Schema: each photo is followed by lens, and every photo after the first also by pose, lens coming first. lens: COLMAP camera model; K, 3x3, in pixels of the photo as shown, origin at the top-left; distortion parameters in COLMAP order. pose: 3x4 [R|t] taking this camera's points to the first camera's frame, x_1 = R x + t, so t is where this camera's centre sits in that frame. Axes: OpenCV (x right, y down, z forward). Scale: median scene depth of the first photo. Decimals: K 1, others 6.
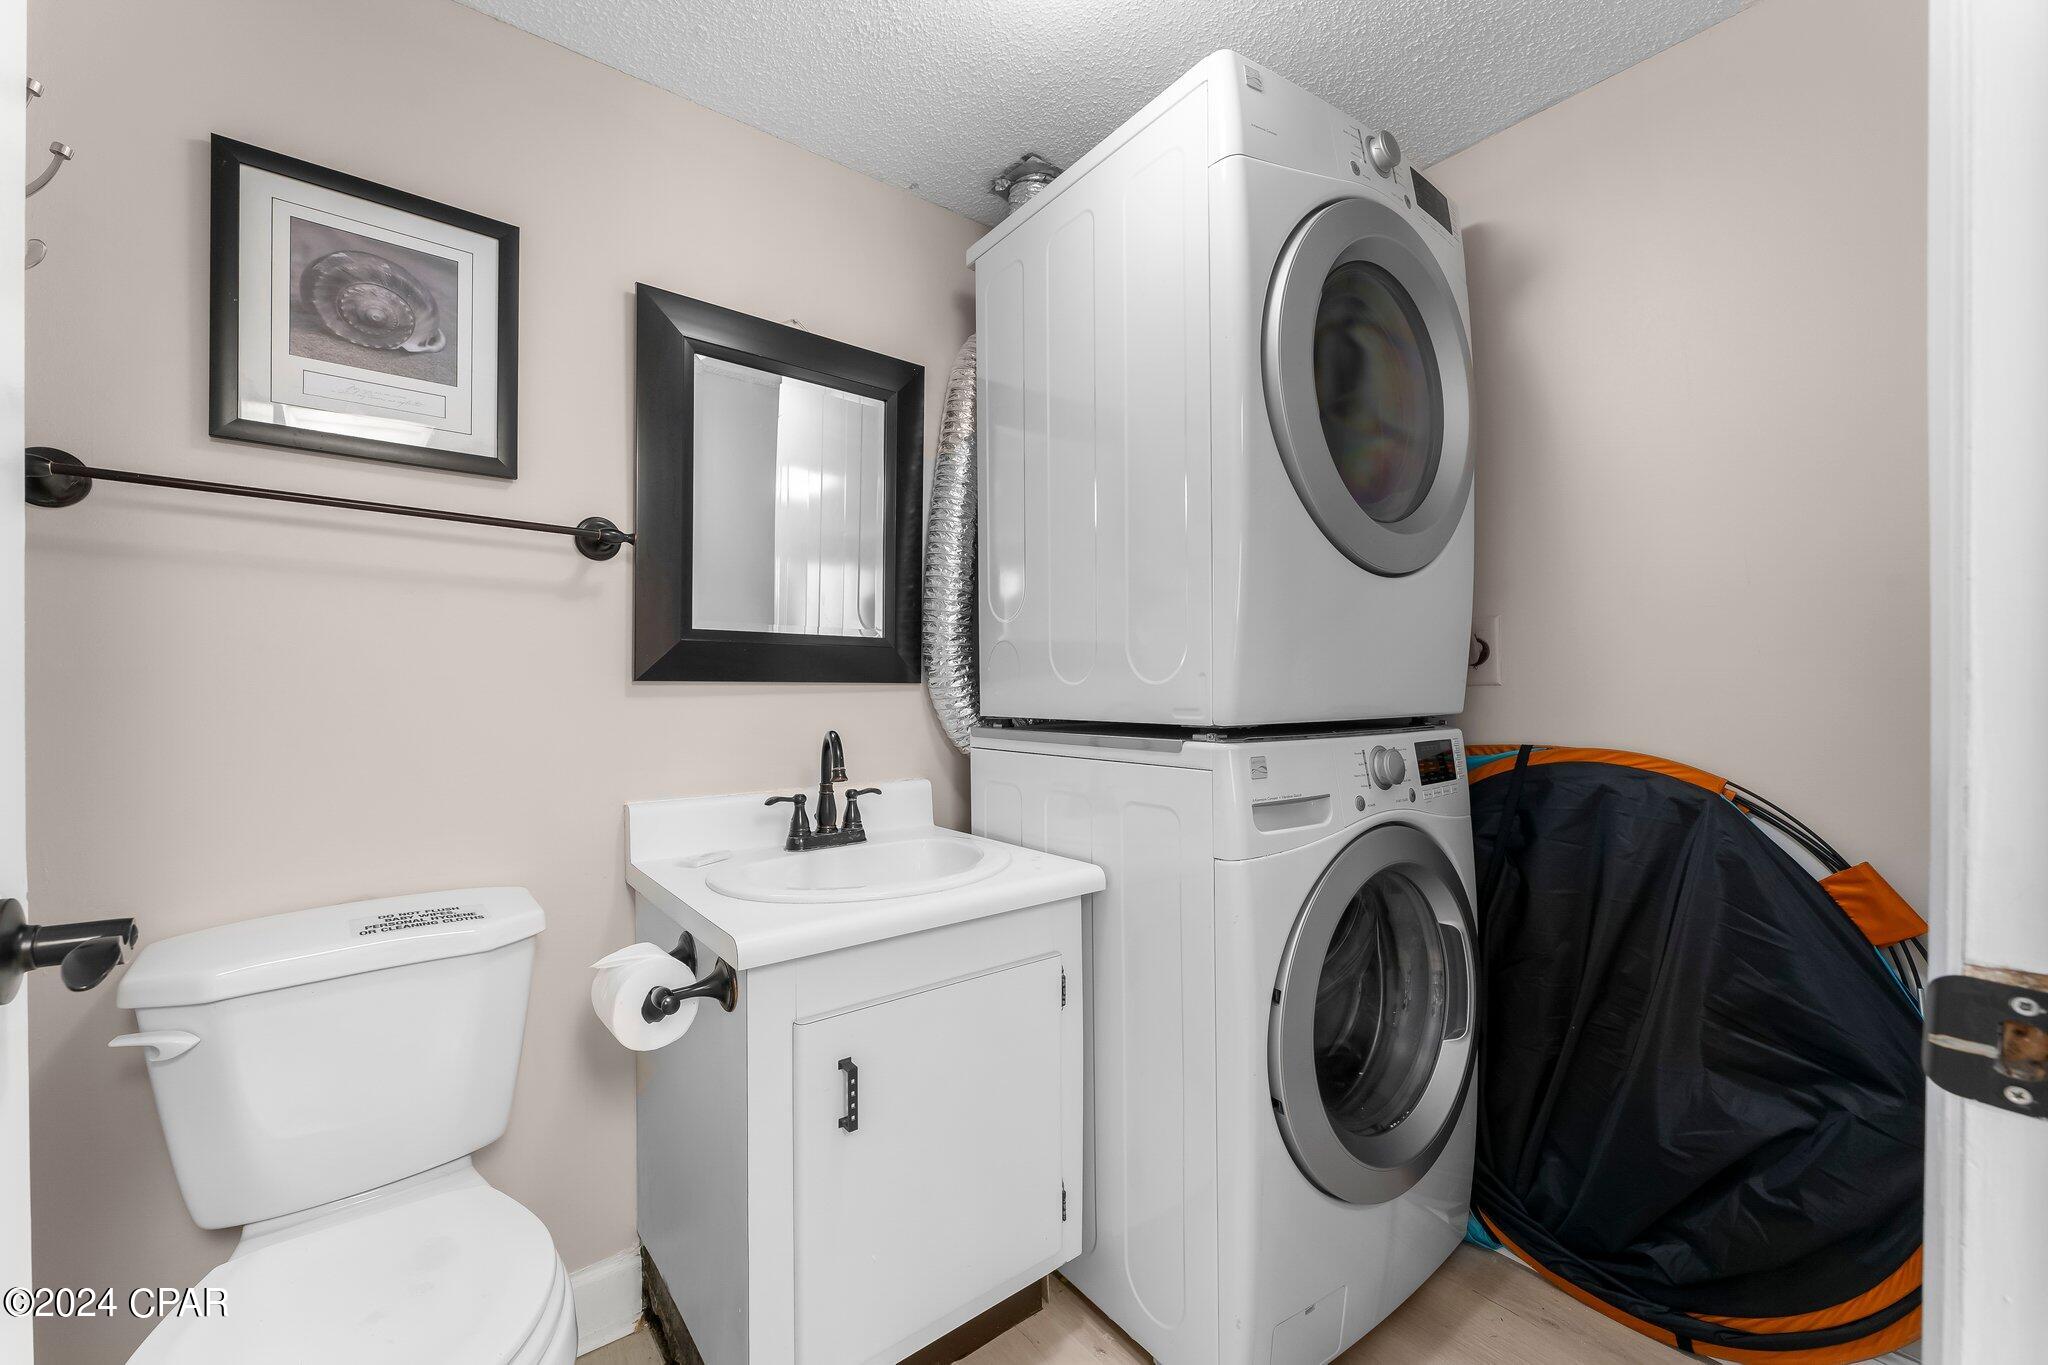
lens RADIAL K [[821.8, 0, 1017.2], [0, 821.8, 683.6], [0, 0, 1]] dist [0.001971, 0.000356]
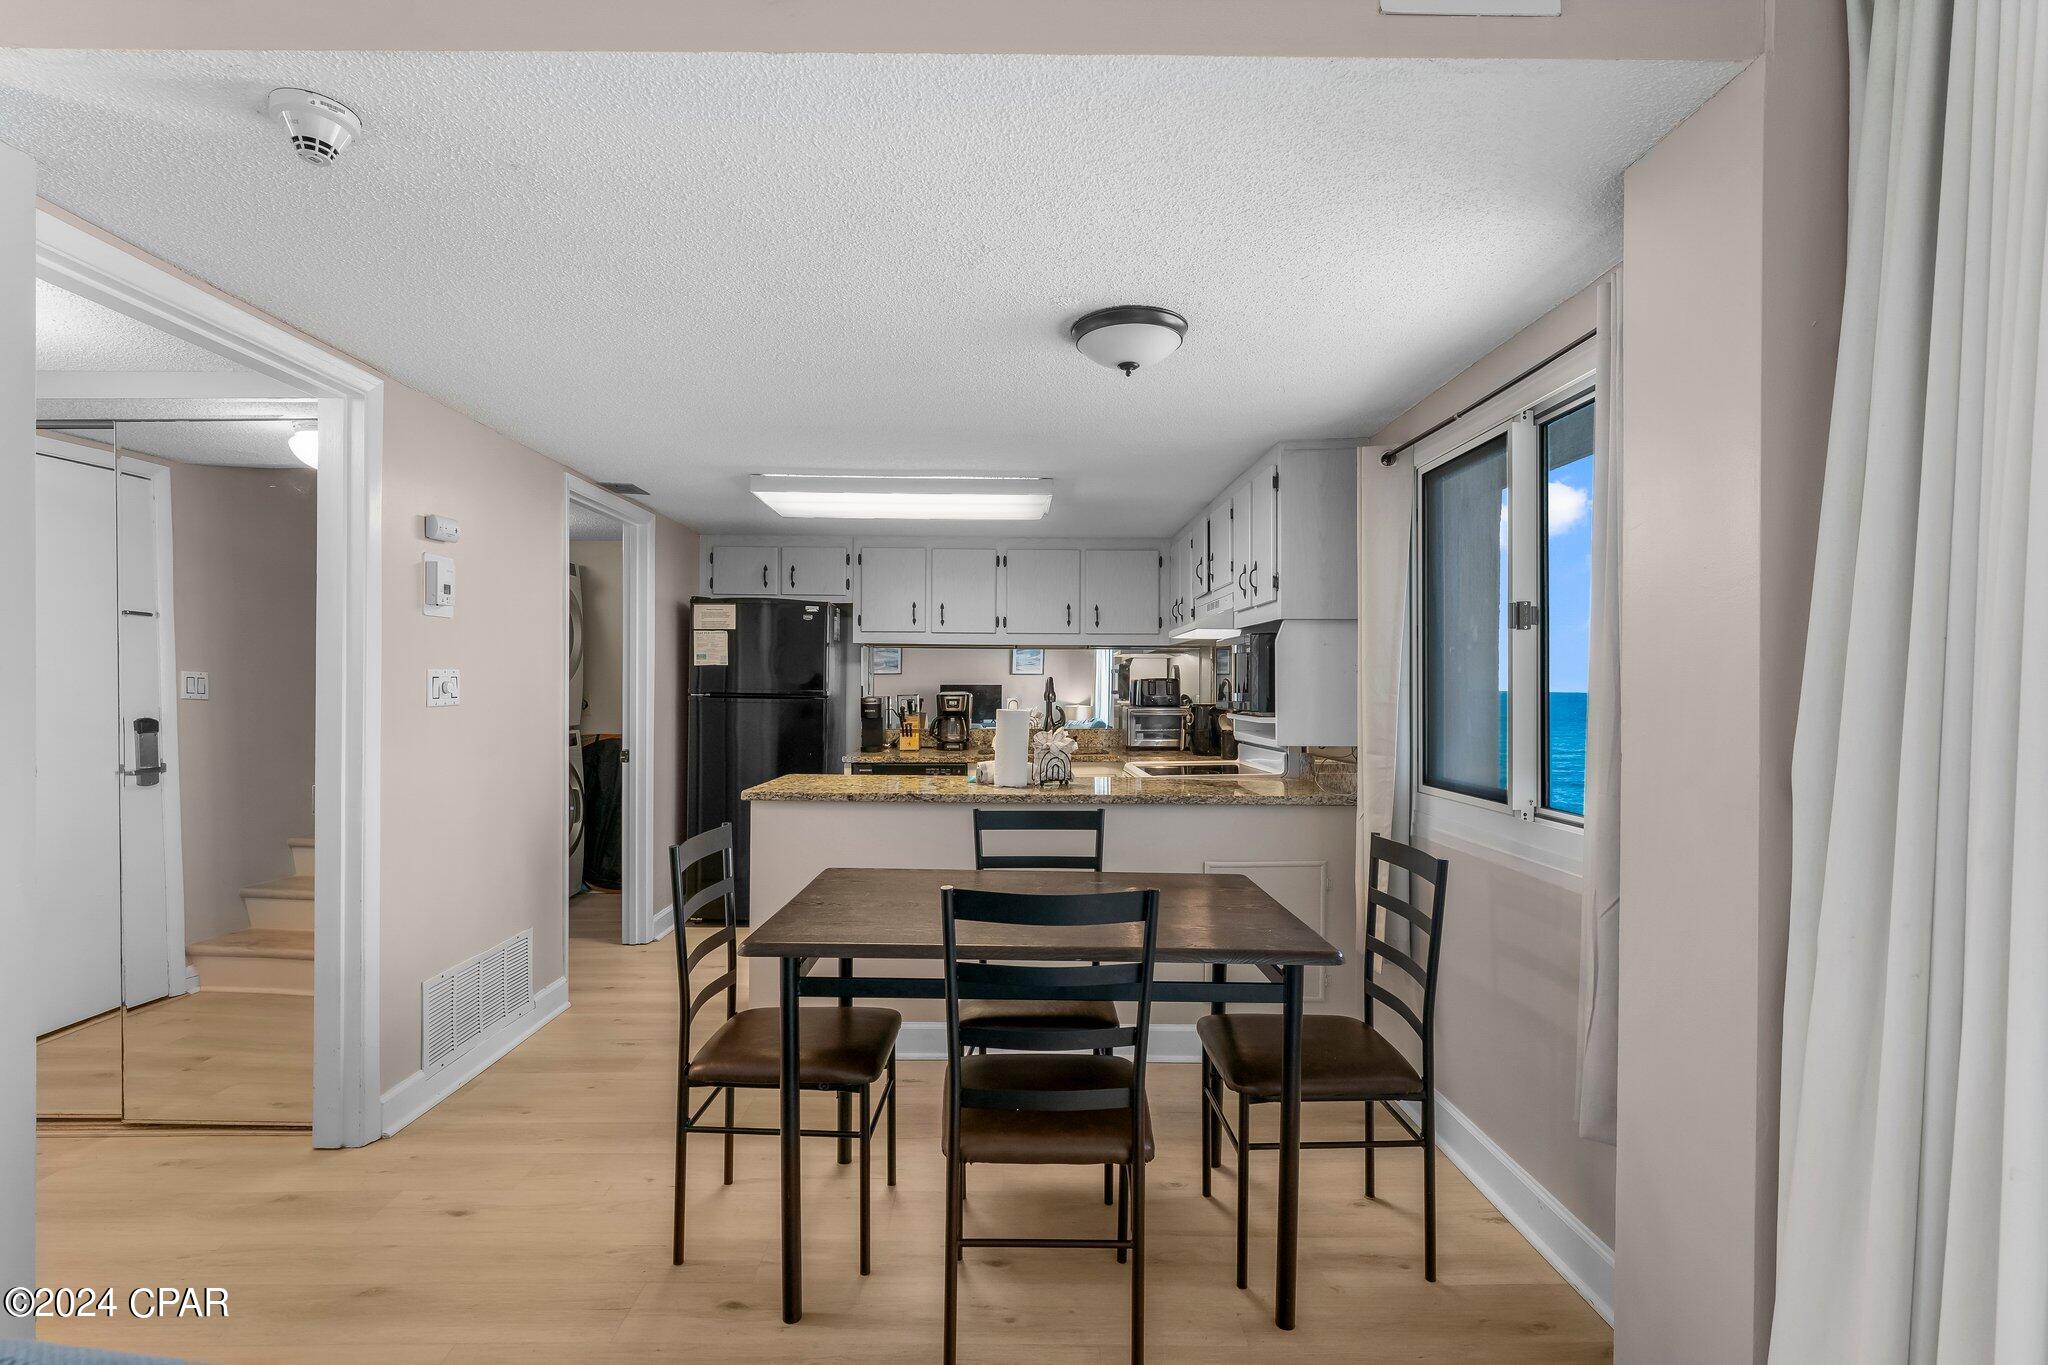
lens RADIAL K [[943.2, 0, 1038.0], [0, 943.2, 687.2], [0, 0, 1]] dist [0.000792, -0.000169]
pose [[0.576297, 0.004889, 0.817225, -1.548159], [0.003569, 0.999958, -0.008499, -0.084352], [-0.817232, 0.007815, 0.576256, -2.782901]]
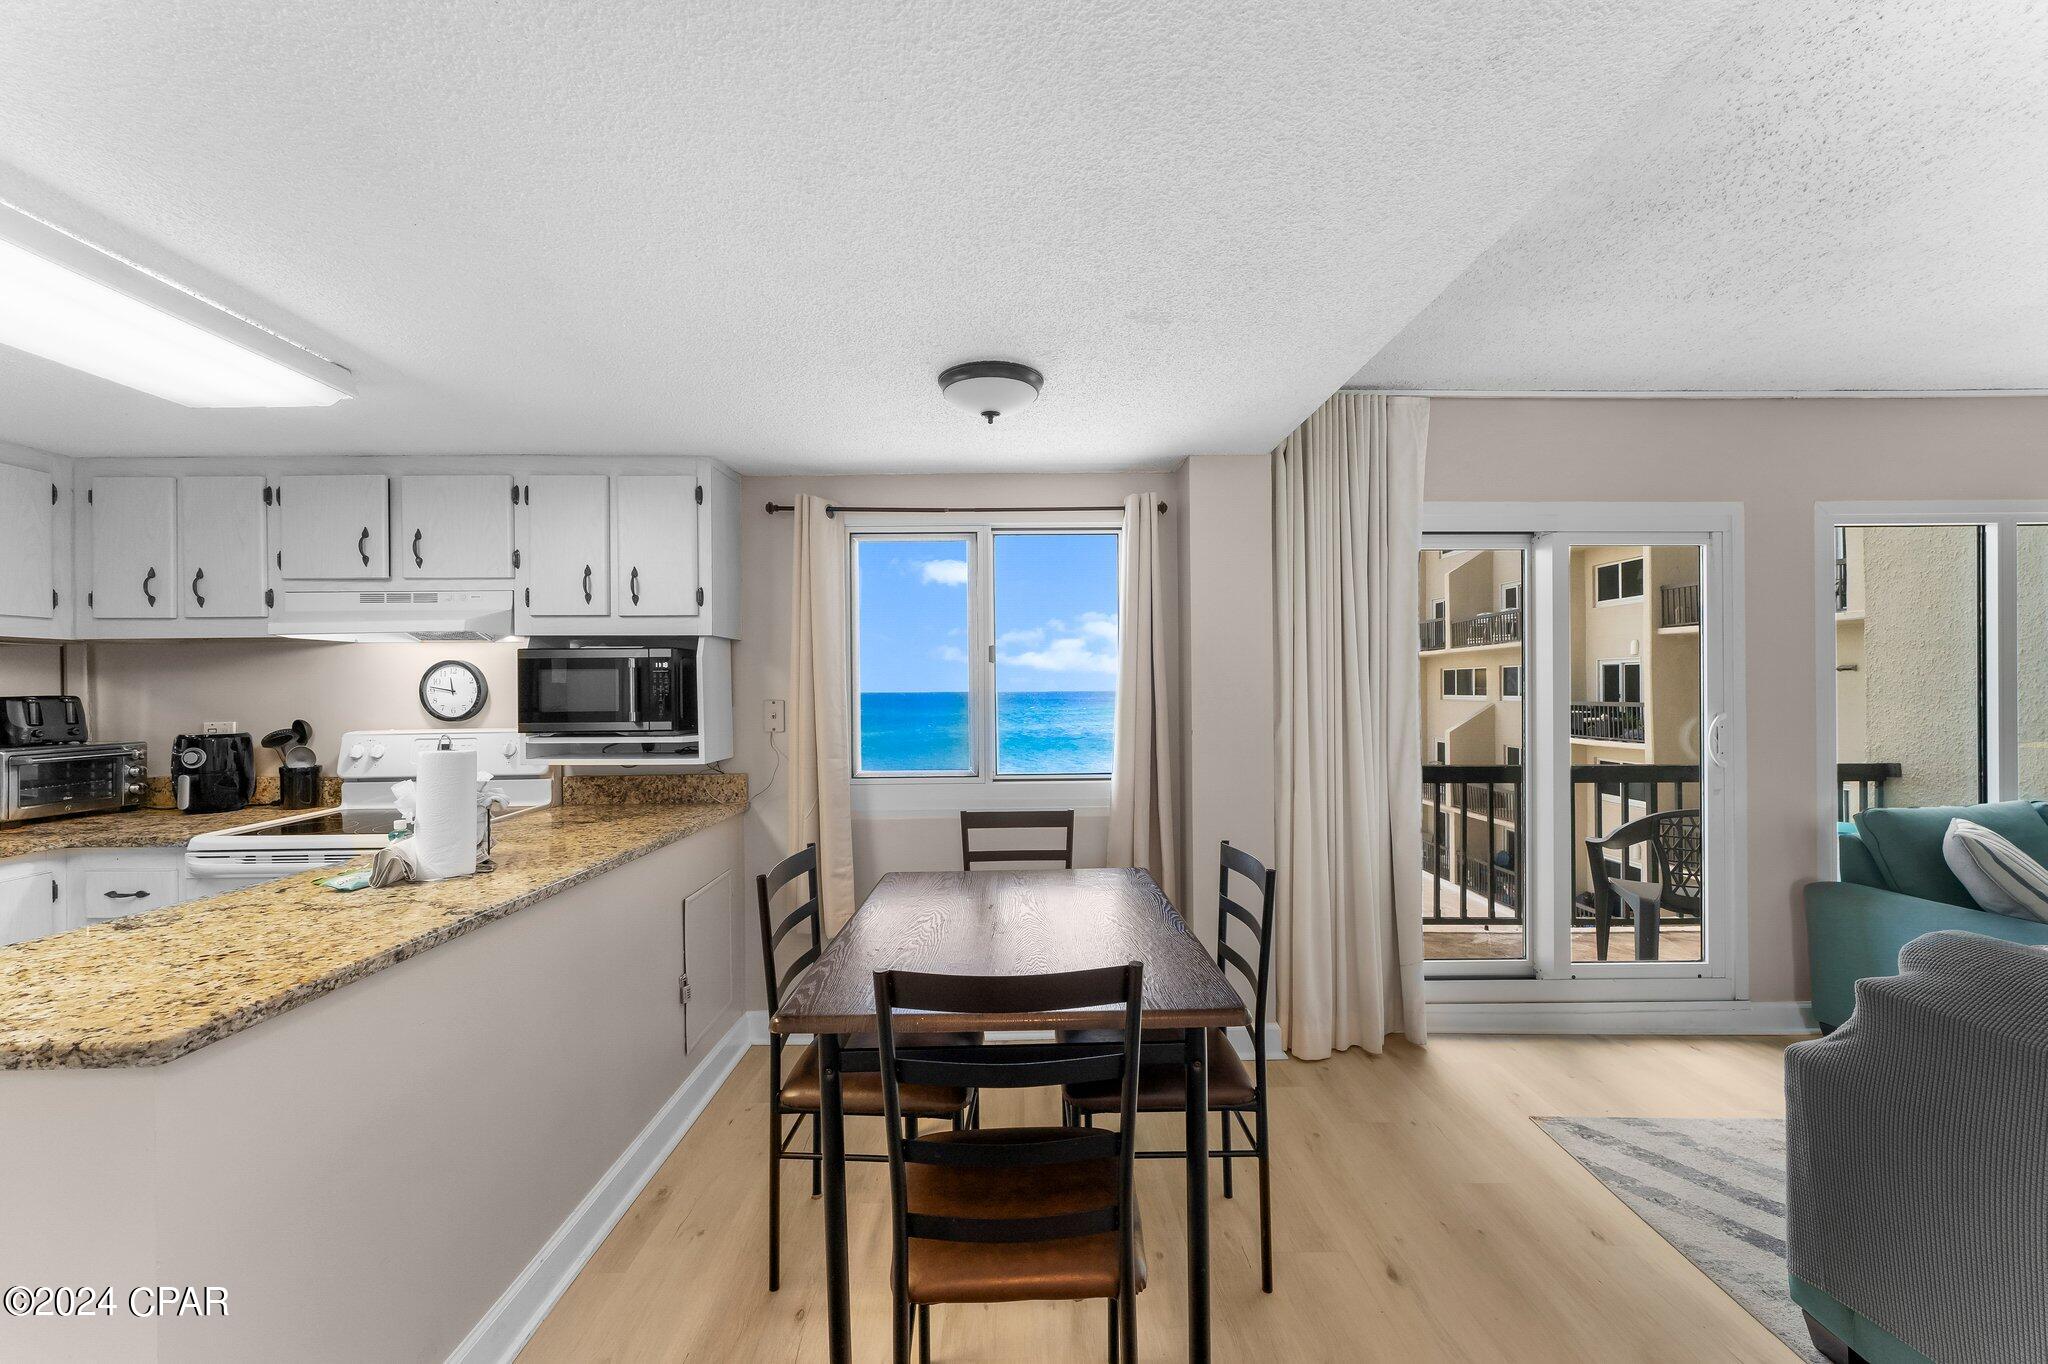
lens RADIAL K [[821.8, 0, 1012.6], [0, 821.8, 689.0], [0, 0, 1]] dist [0.001971, 0.000356]
pose [[-0.805162, 0.005967, 0.593024, -1.076242], [0.015026, 0.999834, 0.010340, -0.151720], [-0.592864, 0.017236, -0.805118, -0.710877]]
